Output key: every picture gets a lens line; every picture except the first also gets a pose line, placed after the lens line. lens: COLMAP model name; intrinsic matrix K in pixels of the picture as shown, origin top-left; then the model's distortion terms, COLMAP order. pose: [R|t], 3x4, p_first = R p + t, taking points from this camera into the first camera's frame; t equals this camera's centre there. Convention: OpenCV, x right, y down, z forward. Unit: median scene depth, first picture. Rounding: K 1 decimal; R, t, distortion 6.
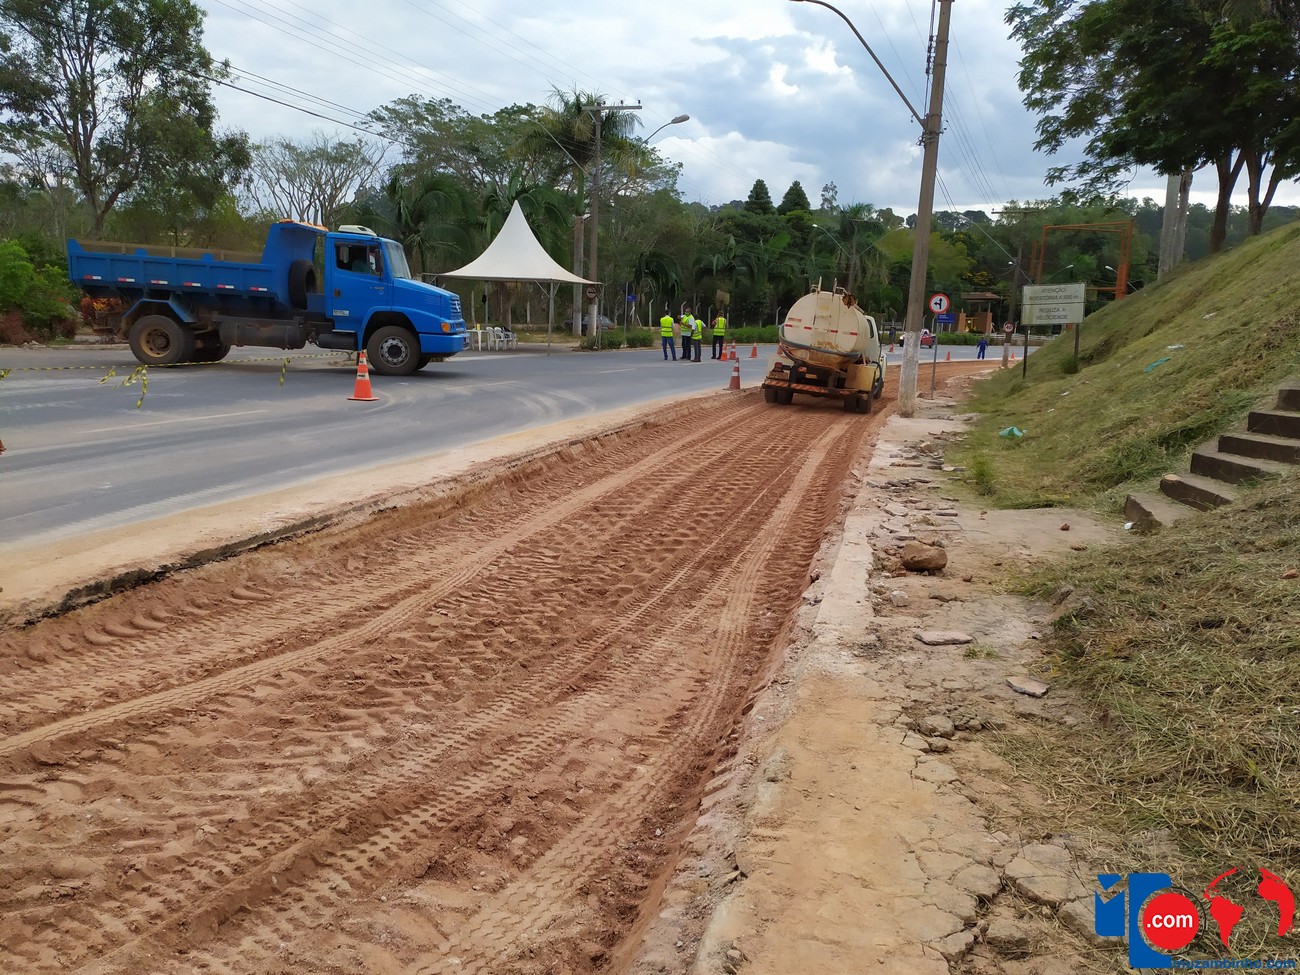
lens RADIAL K [[963.8, 0, 642.8], [0, 963.8, 492.0], [0, 0, 1]] dist [0.052589, -0.051758]
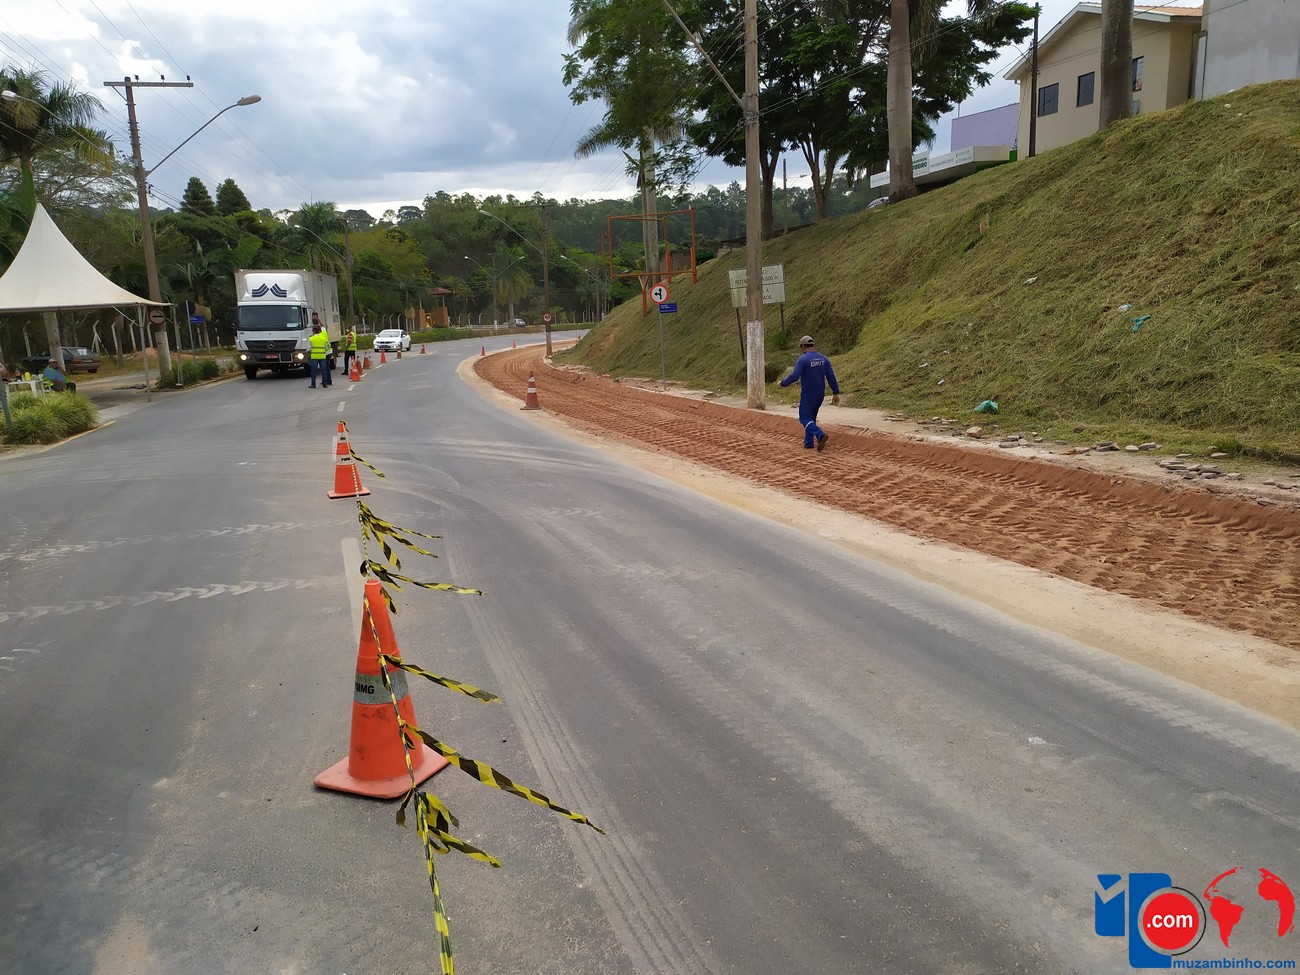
lens RADIAL K [[963.8, 0, 642.8], [0, 963.8, 492.0], [0, 0, 1]] dist [0.052589, -0.051758]
pose [[0.830708, -0.185822, 0.524780, -0.171420], [0.185714, 0.981149, 0.053443, -0.034575], [-0.524819, 0.053064, 0.849558, 0.123192]]
